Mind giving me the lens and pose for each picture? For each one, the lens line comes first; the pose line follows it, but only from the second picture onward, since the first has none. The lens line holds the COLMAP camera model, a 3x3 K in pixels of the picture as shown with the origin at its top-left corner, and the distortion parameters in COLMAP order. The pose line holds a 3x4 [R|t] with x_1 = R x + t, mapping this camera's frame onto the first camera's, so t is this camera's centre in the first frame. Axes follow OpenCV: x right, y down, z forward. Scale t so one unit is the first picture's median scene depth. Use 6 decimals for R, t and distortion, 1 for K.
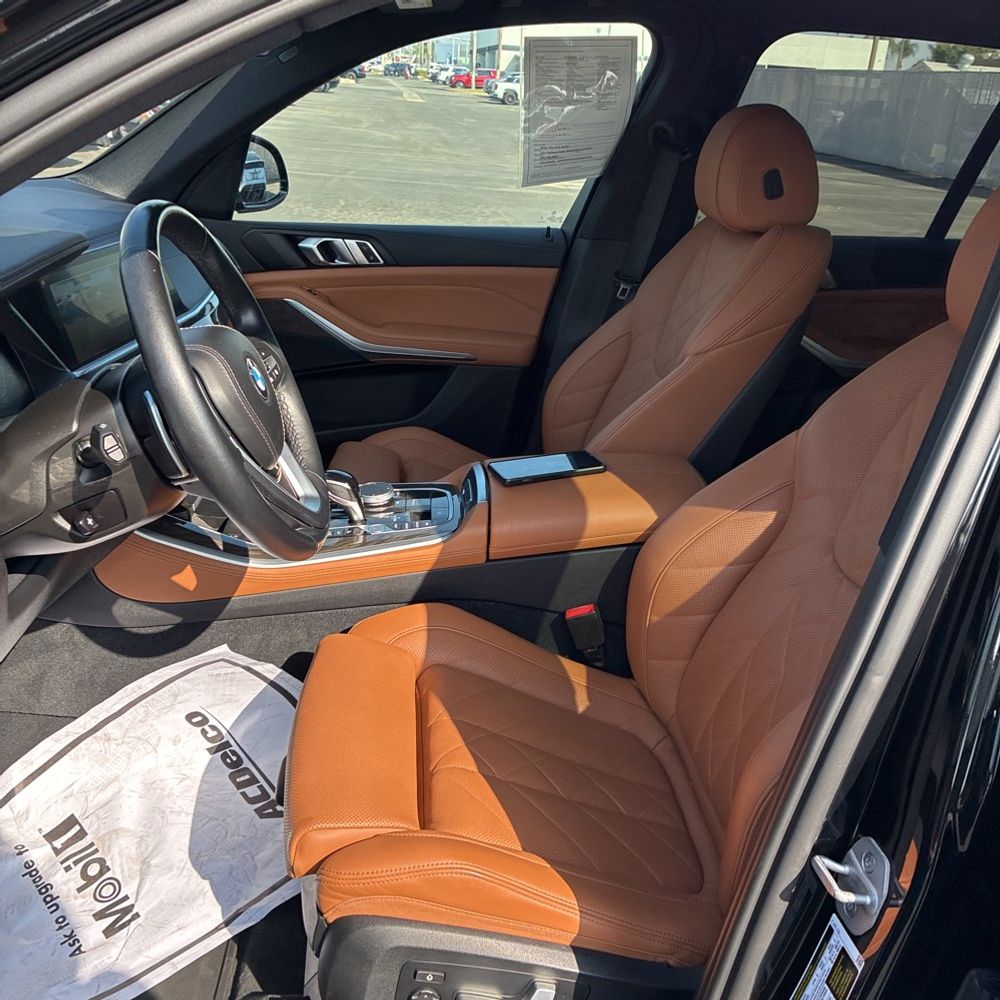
lens RADIAL K [[1020.6, 0, 494.5], [0, 1020.6, 510.2], [0, 0, 1]] dist [0.027955, -0.020097]
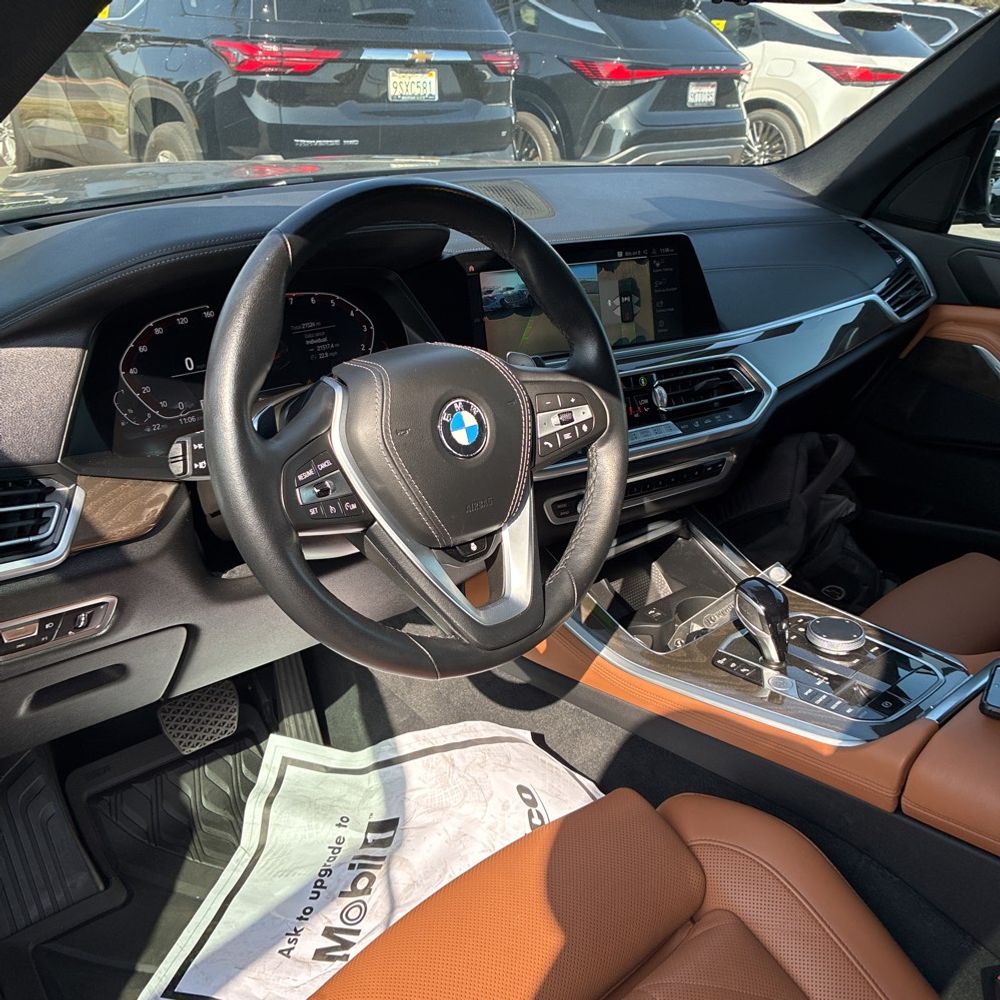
lens RADIAL K [[1025.4, 0, 478.0], [0, 1025.4, 488.6], [0, 0, 1]] dist [0.005944, 0.024012]
pose [[0.593735, 0.299581, -0.746813, 0.254985], [-0.312132, 0.941185, 0.129400, -0.138863], [0.741655, 0.156275, 0.652324, 0.393777]]
